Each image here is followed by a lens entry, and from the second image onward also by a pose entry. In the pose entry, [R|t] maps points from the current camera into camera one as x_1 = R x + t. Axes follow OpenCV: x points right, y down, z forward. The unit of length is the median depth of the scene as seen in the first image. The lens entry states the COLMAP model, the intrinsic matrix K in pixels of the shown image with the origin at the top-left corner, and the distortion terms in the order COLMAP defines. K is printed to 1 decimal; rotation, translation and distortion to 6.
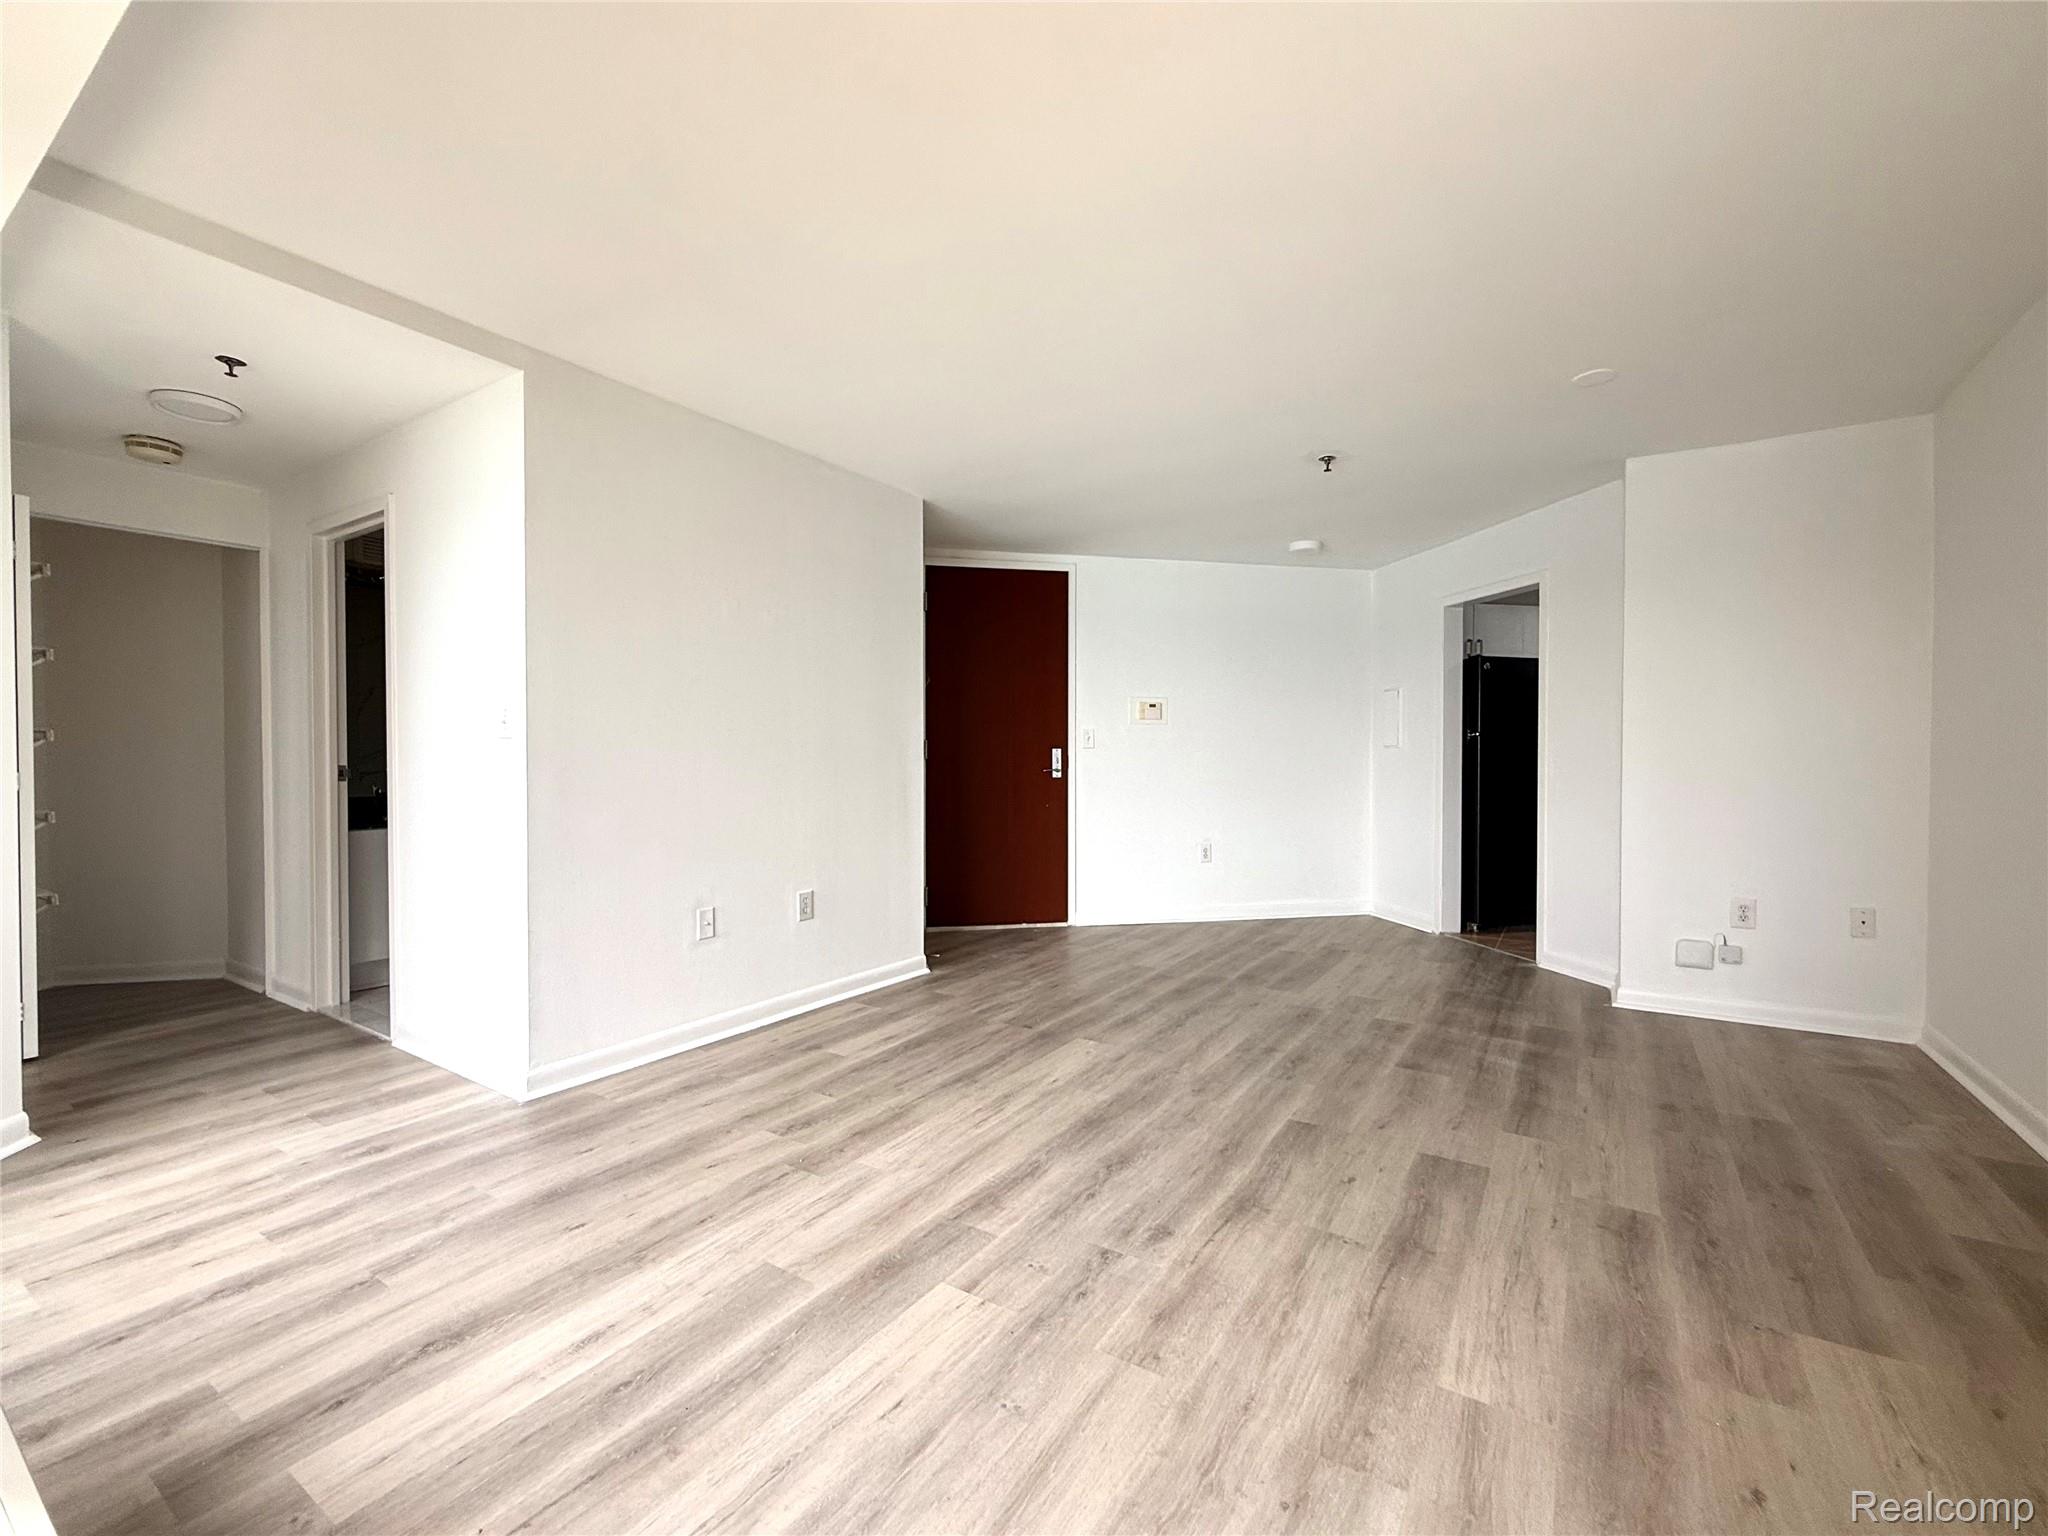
lens RADIAL K [[869.9, 0, 1024.0], [0, 869.9, 768.0], [0, 0, 1]] dist [-0.003381, -0.000430]
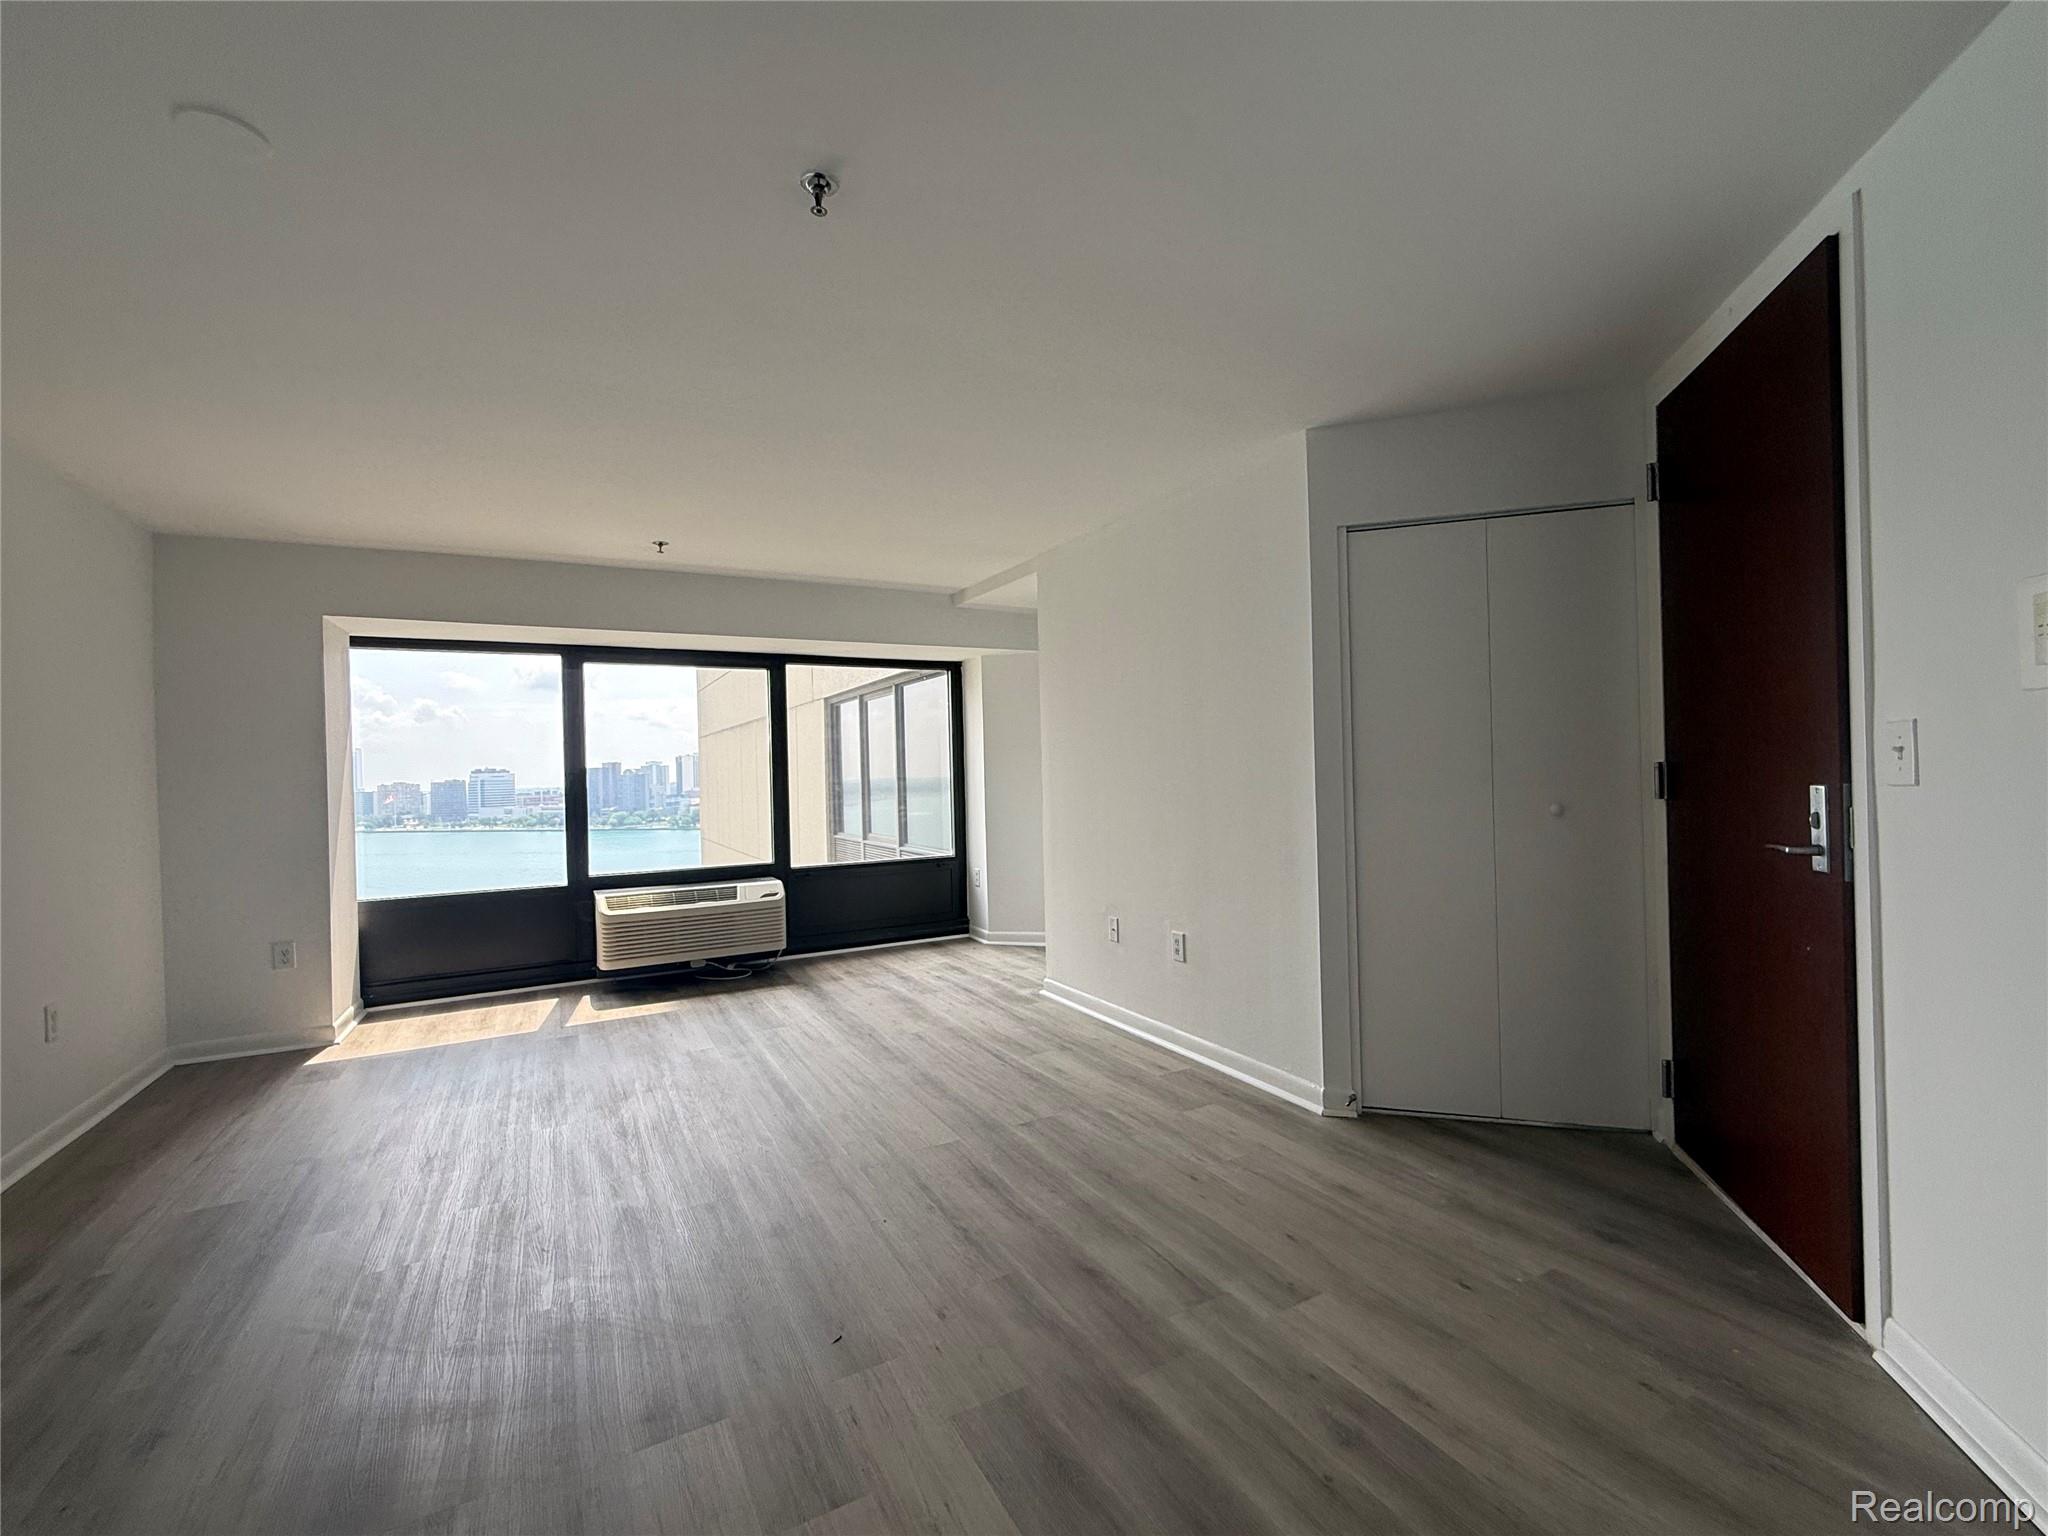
lens RADIAL K [[869.9, 0, 1024.0], [0, 869.9, 768.0], [0, 0, 1]] dist [-0.003381, -0.000430]
pose [[-0.470612, 0.008844, -0.882296, 0.873093], [0.016011, 0.999871, 0.001483, -0.061714], [0.882195, -0.013428, -0.470693, 1.622966]]
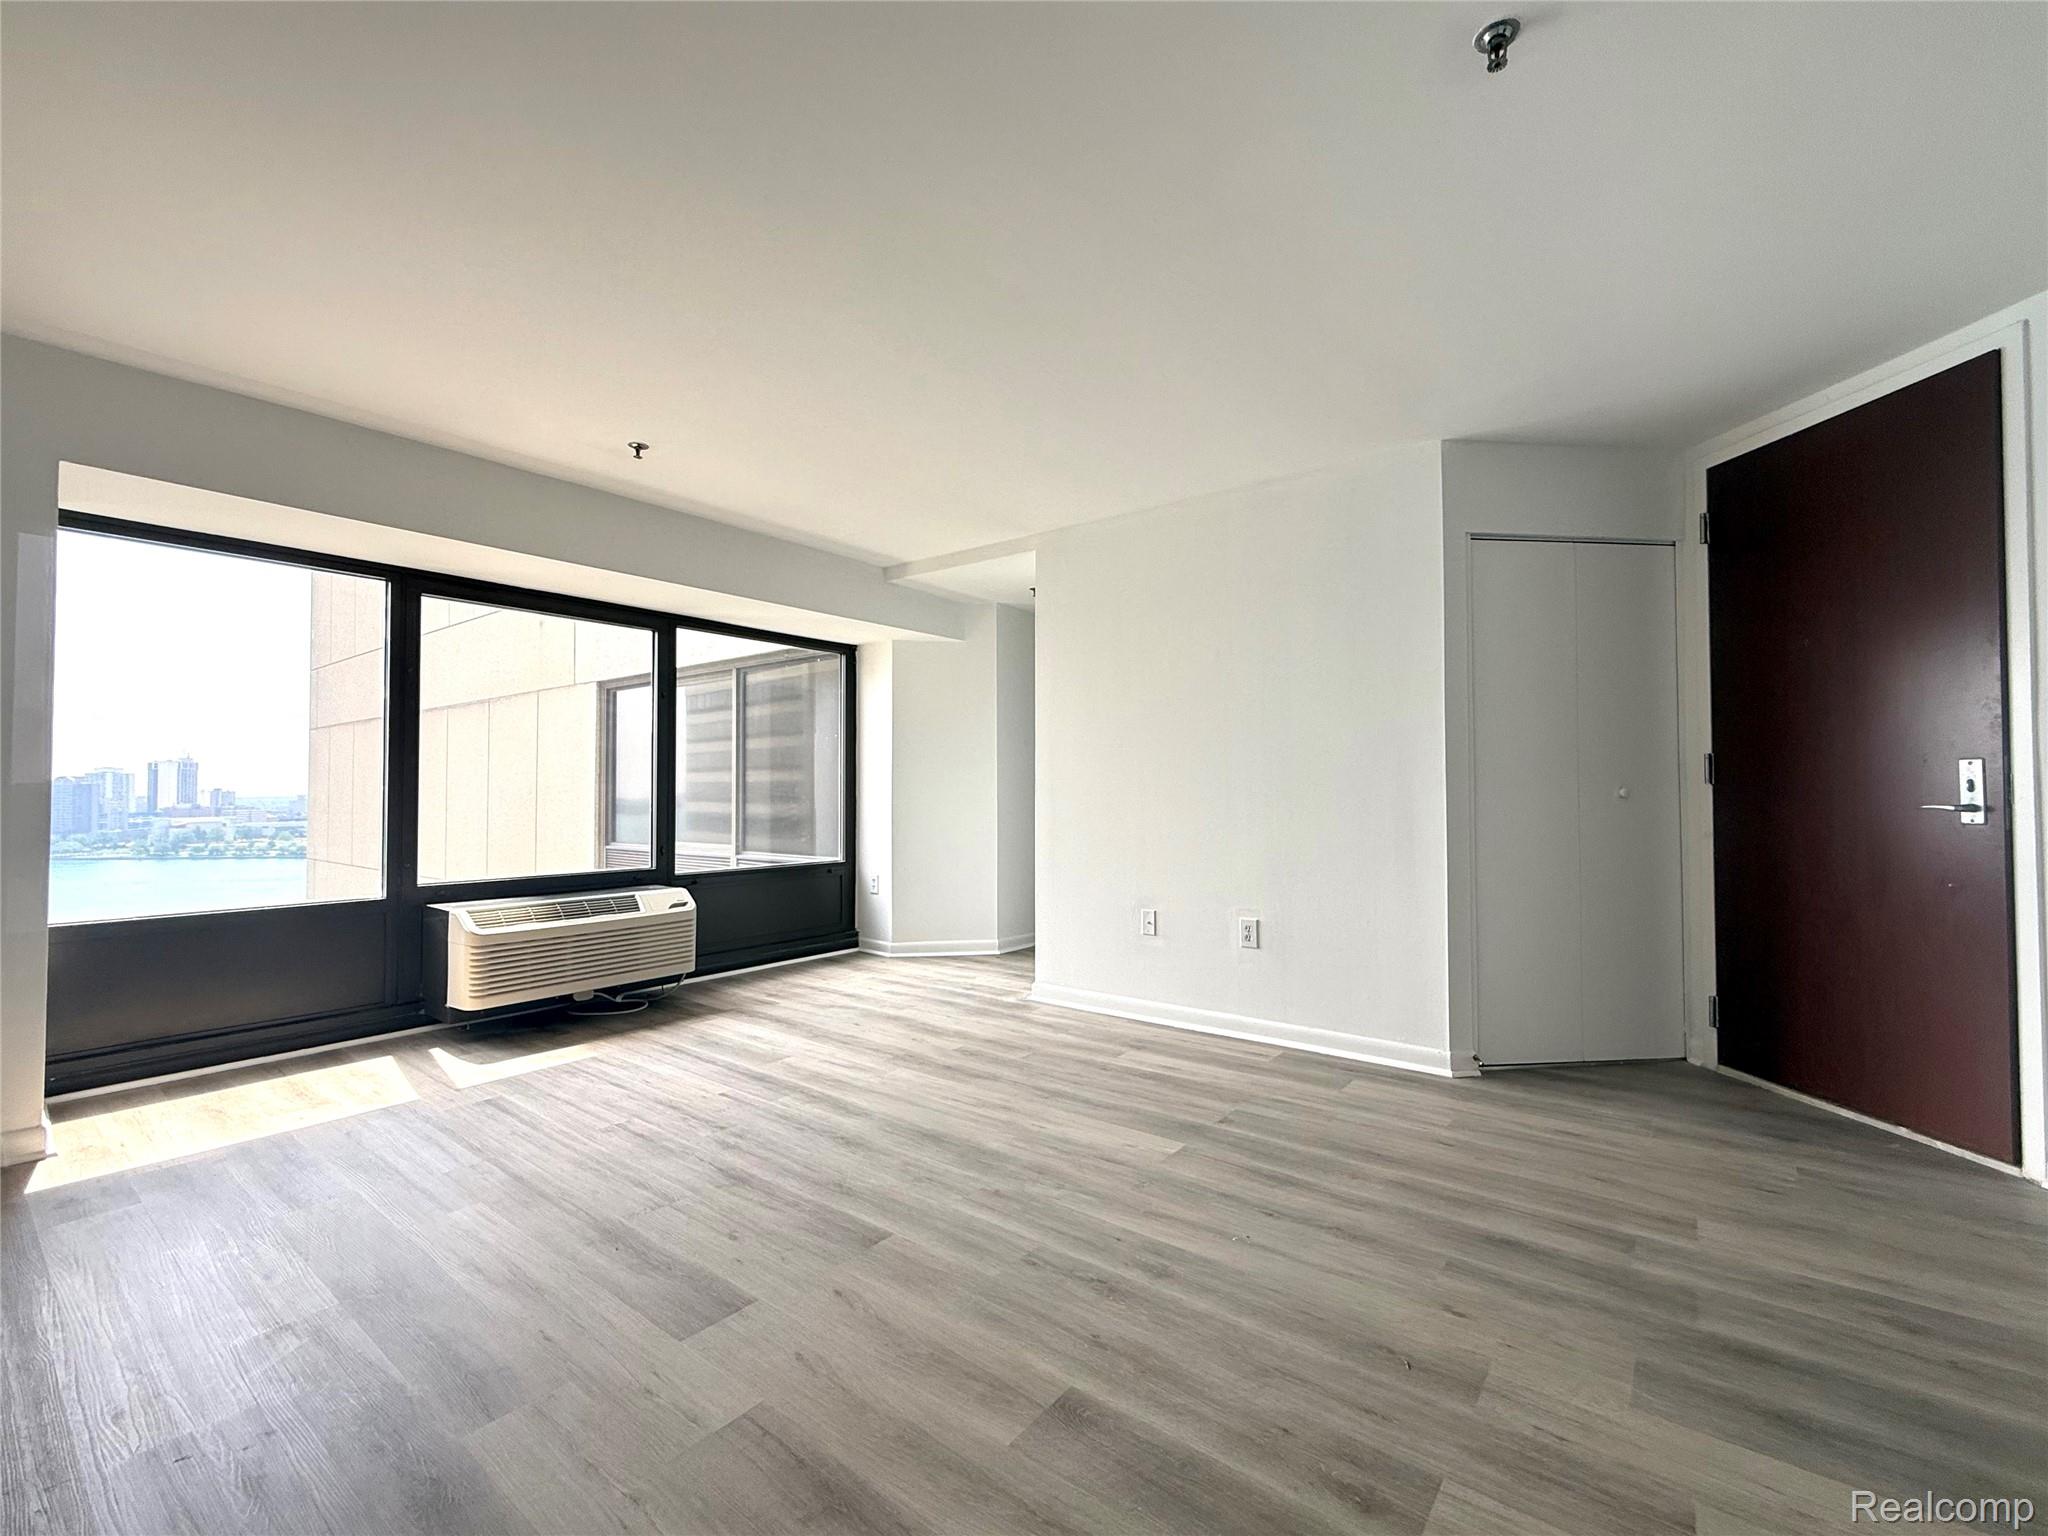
lens RADIAL K [[869.9, 0, 1024.0], [0, 869.9, 768.0], [0, 0, 1]] dist [-0.003381, -0.000430]
pose [[-0.083360, -0.026715, -0.996161, 0.947202], [-0.008459, 0.999624, -0.026100, -0.002926], [0.996484, 0.006251, -0.083555, 1.018257]]
